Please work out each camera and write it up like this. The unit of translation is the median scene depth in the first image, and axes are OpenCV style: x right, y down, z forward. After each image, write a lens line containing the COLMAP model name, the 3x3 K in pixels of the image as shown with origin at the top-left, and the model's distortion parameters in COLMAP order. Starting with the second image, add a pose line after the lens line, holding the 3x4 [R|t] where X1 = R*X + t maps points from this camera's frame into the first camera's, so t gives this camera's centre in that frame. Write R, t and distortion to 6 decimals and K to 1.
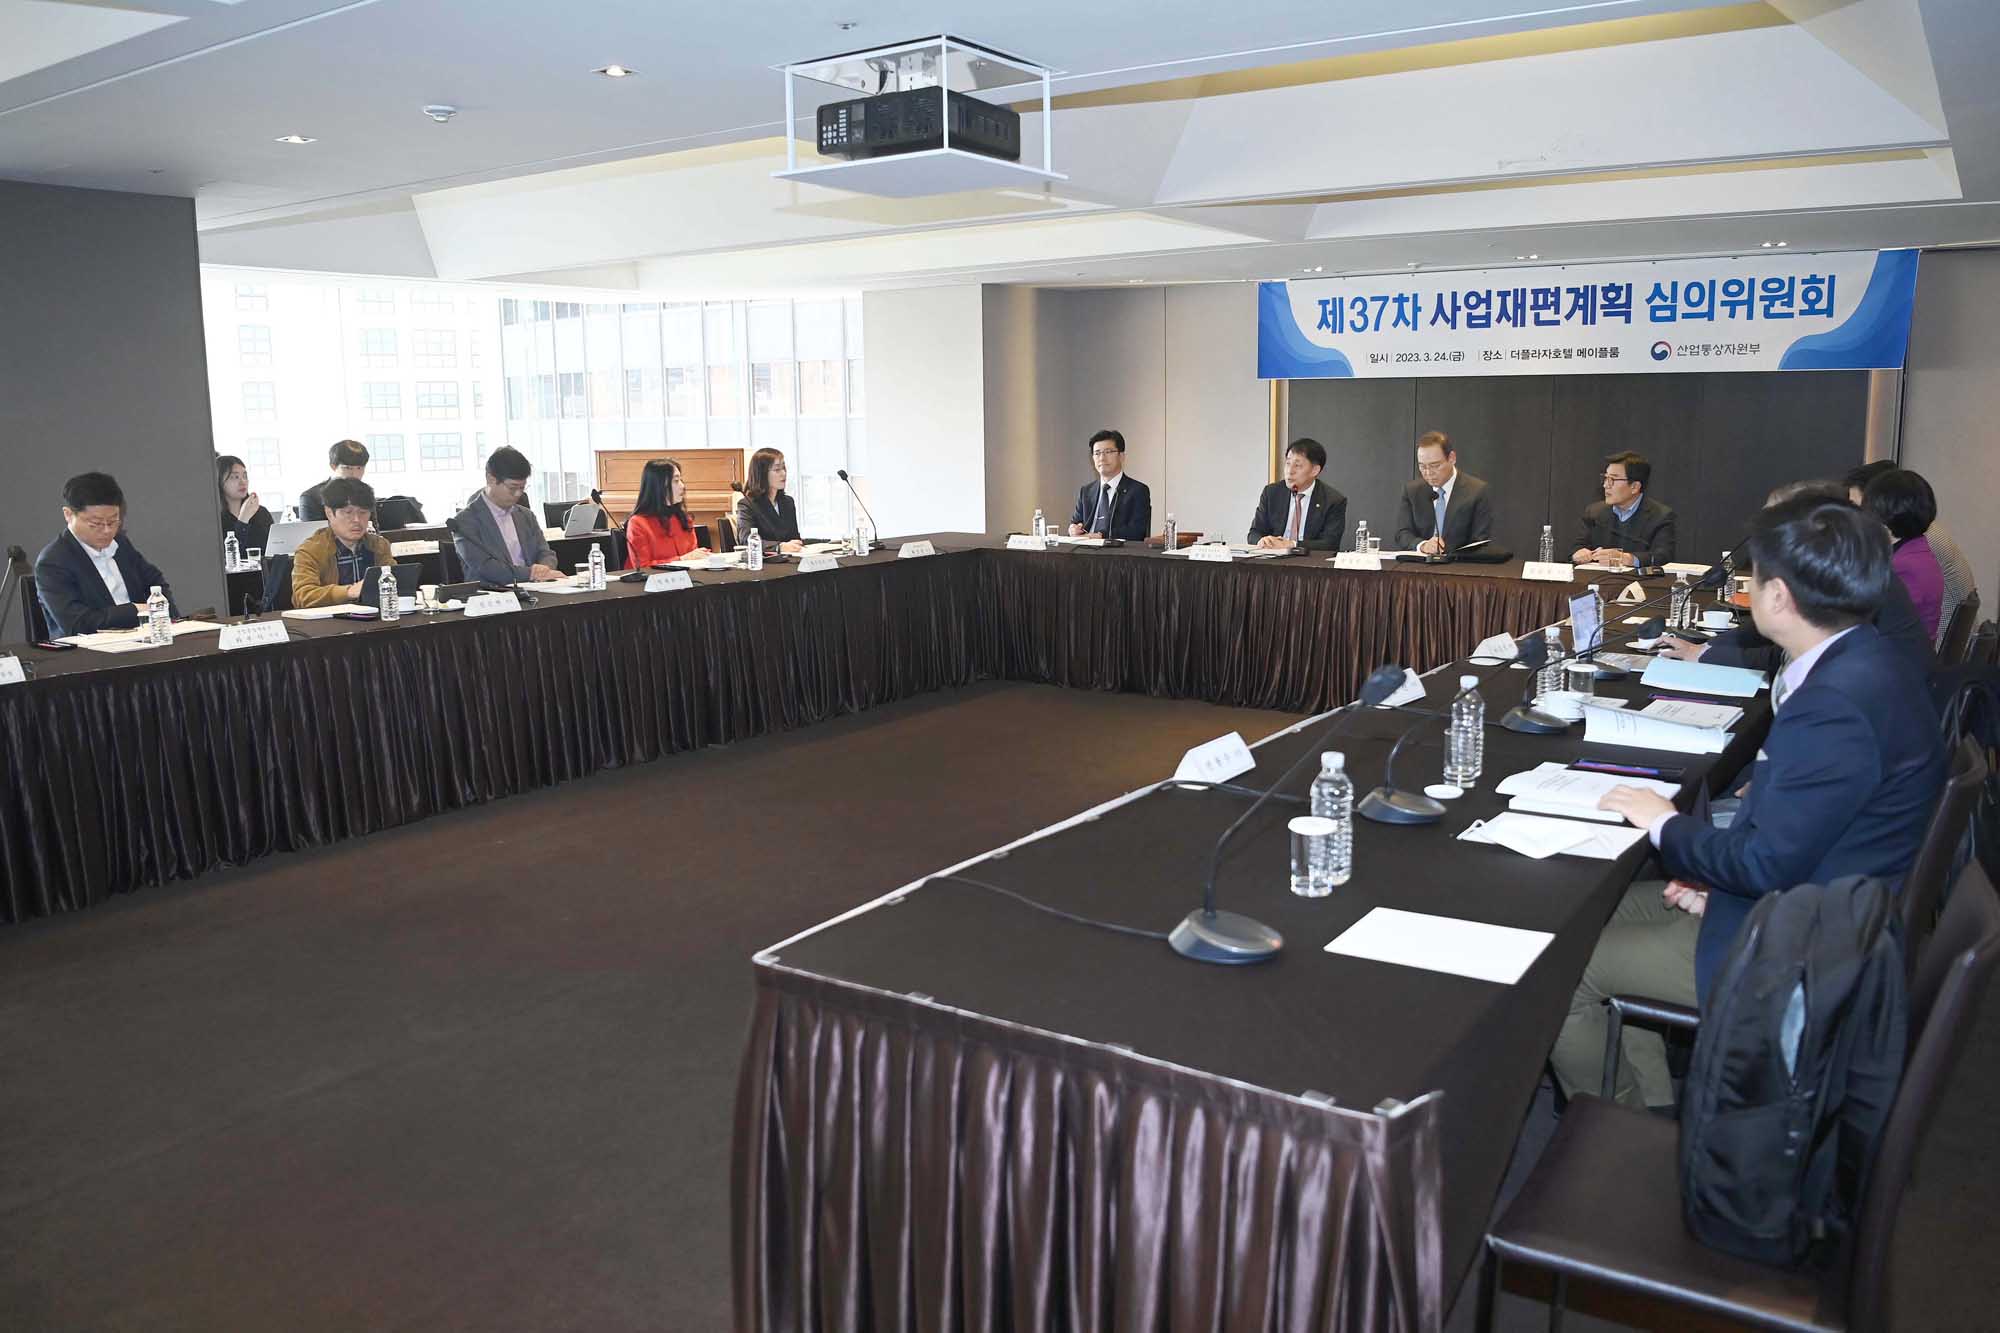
lens RADIAL K [[1509.6, 0, 1000.0], [0, 1509.6, 666.5], [0, 0, 1]] dist [-0.058344, 0.009710]
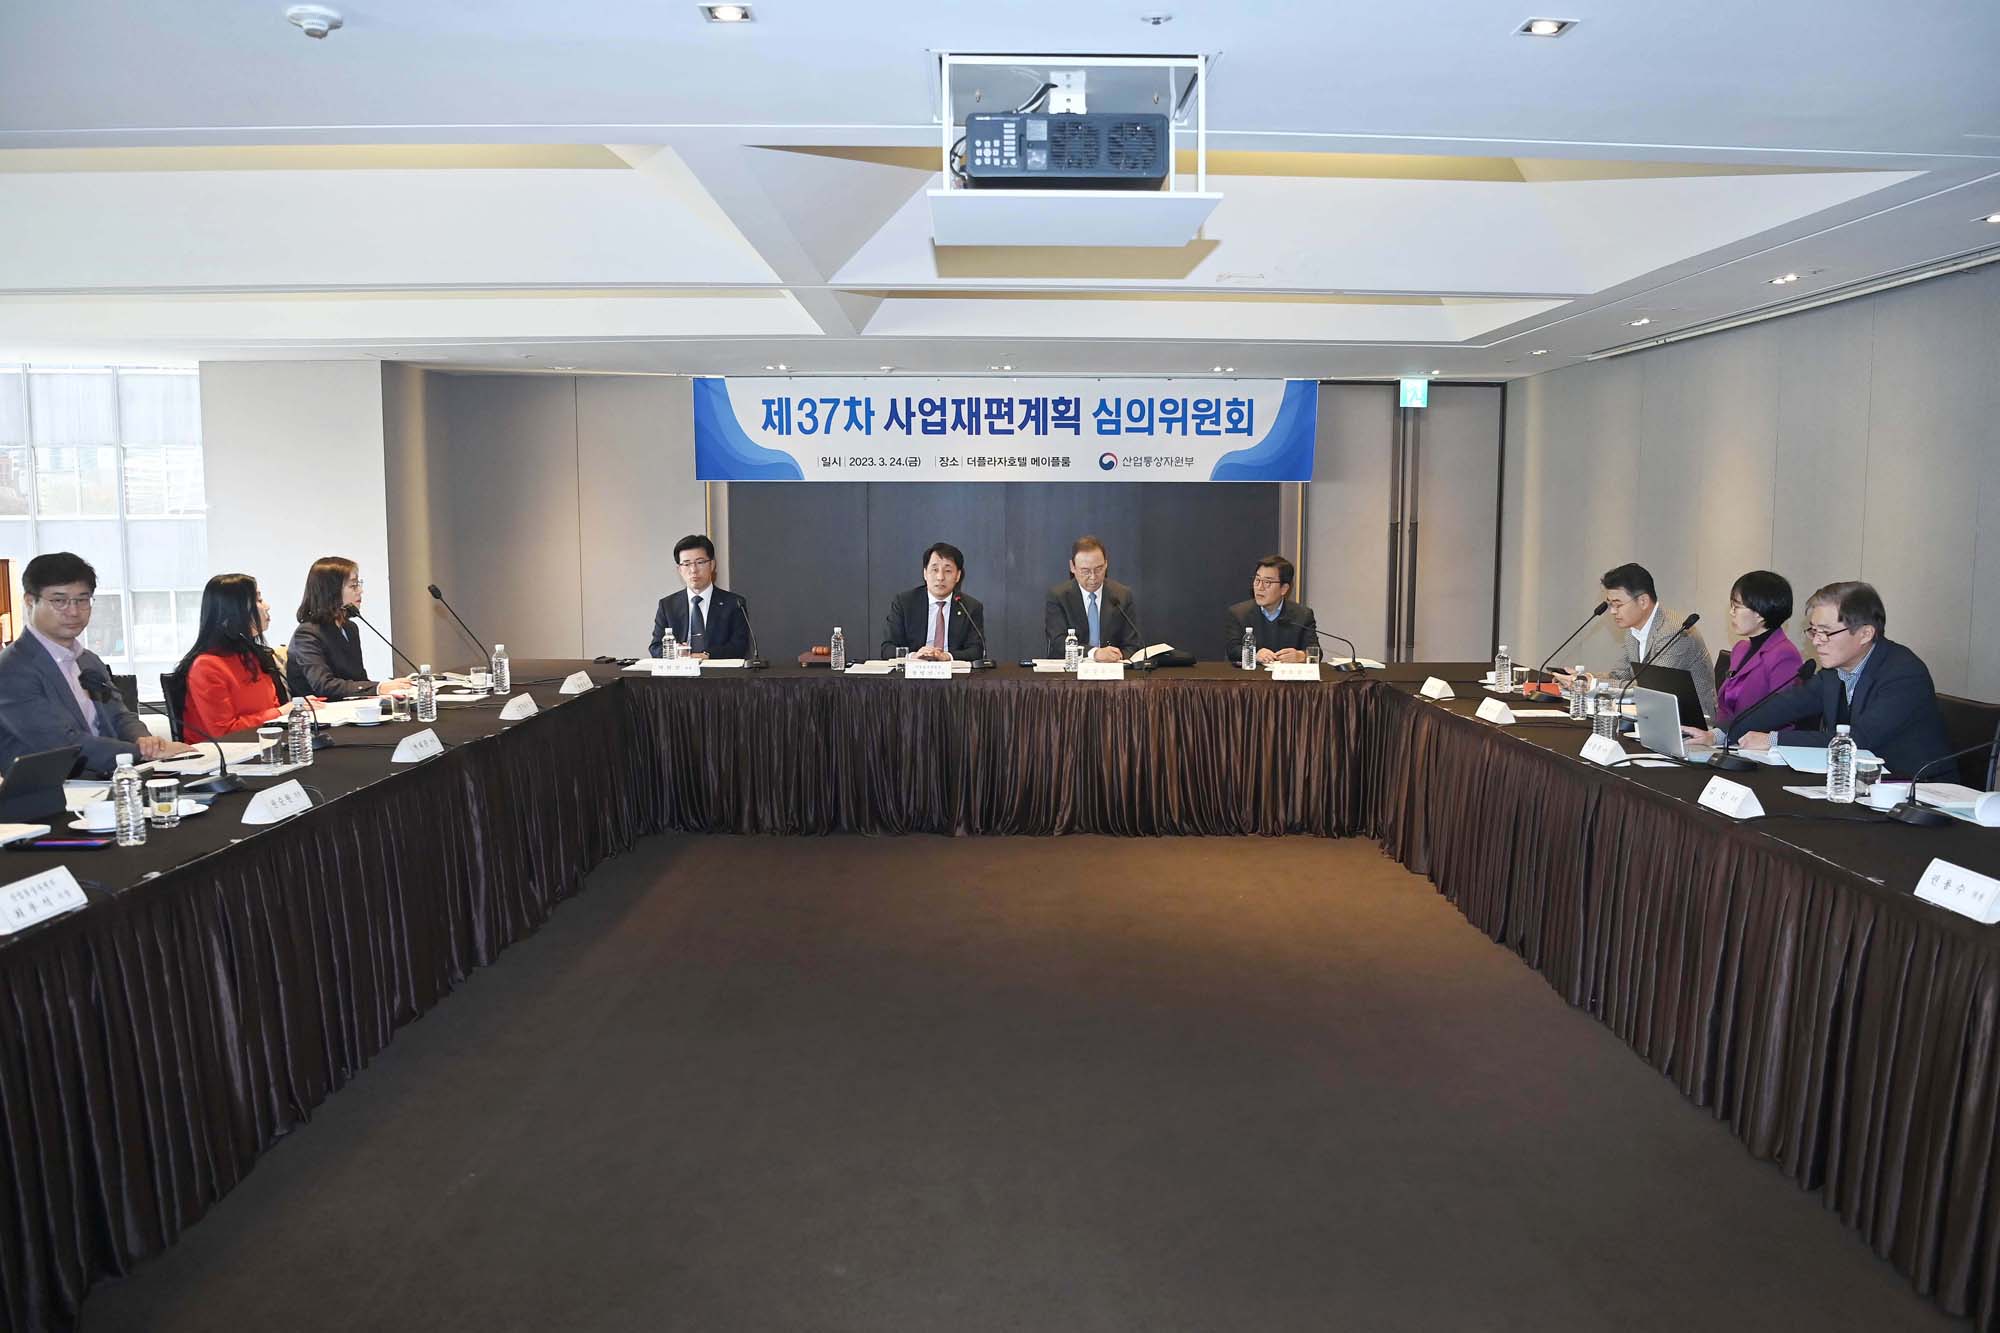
lens RADIAL K [[1509.6, 0, 1000.0], [0, 1509.6, 666.5], [0, 0, 1]] dist [-0.058344, 0.009710]
pose [[0.819810, -0.044407, 0.570912, -0.239646], [0.084114, 0.995513, -0.043350, -0.024090], [-0.566425, 0.083561, 0.819866, 0.163221]]
